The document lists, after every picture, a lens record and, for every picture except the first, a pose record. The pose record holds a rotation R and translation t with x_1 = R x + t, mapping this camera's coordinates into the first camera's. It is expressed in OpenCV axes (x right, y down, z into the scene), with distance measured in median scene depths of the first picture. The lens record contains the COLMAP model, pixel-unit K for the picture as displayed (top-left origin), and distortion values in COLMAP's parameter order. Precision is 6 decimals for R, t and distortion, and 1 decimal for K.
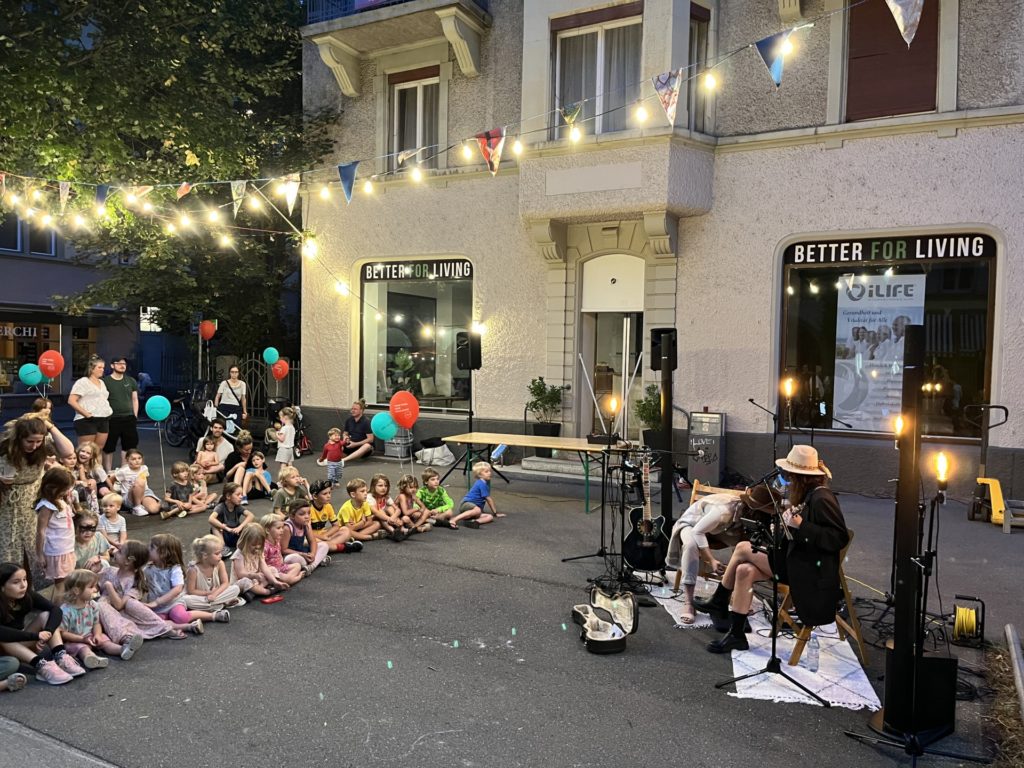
lens RADIAL K [[783.9, 0, 512.7], [0, 783.9, 399.5], [0, 0, 1]] dist [0.048264, -0.073049]
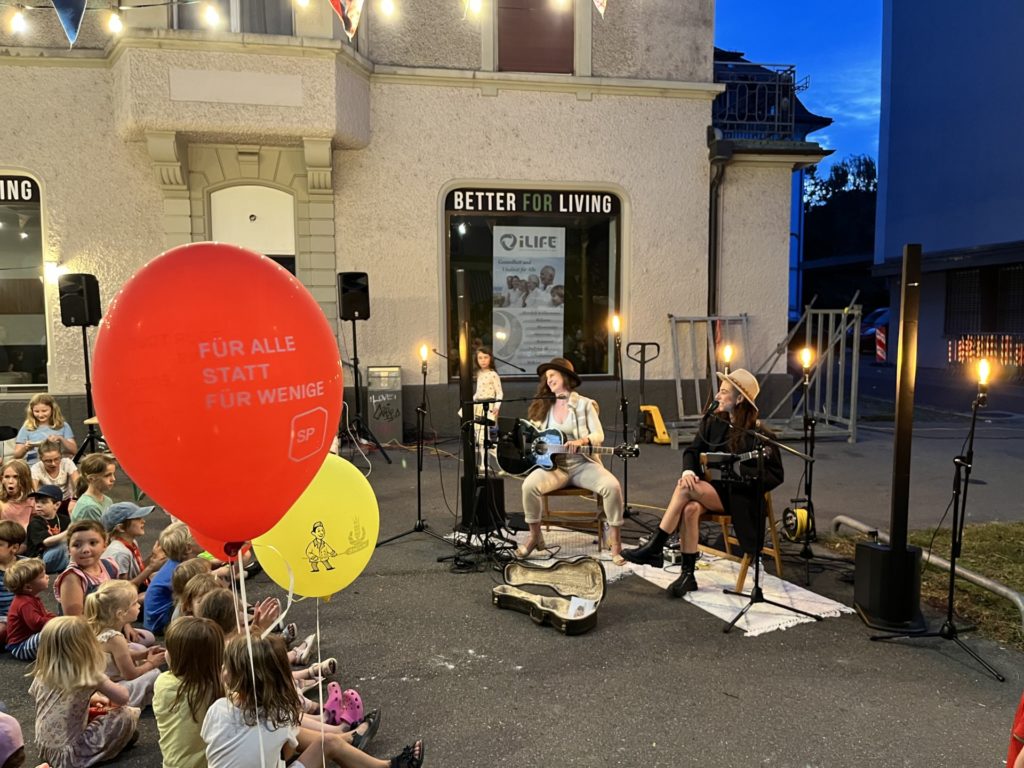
lens RADIAL K [[783.9, 0, 512.7], [0, 783.9, 399.5], [0, 0, 1]] dist [0.048264, -0.073049]
pose [[0.782064, -0.081732, 0.617815, -0.218251], [0.055031, 0.996547, 0.062173, 0.006779], [-0.620763, -0.014624, 0.783862, 0.185550]]
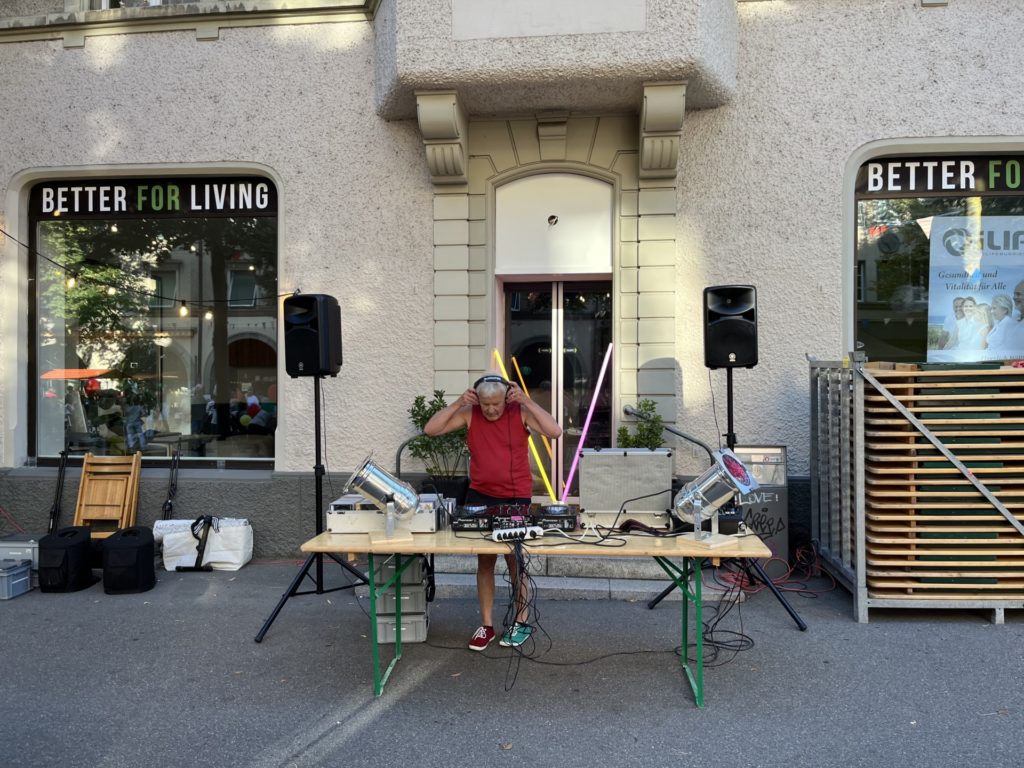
lens RADIAL K [[800.4, 0, 512.0], [0, 800.4, 384.0], [0, 0, 1]] dist [0.054424, -0.075644]
pose [[0.928522, -0.017652, 0.370857, -0.133465], [0.038888, 0.997999, -0.049863, -0.005508], [-0.369235, 0.060720, 0.927350, 0.548547]]
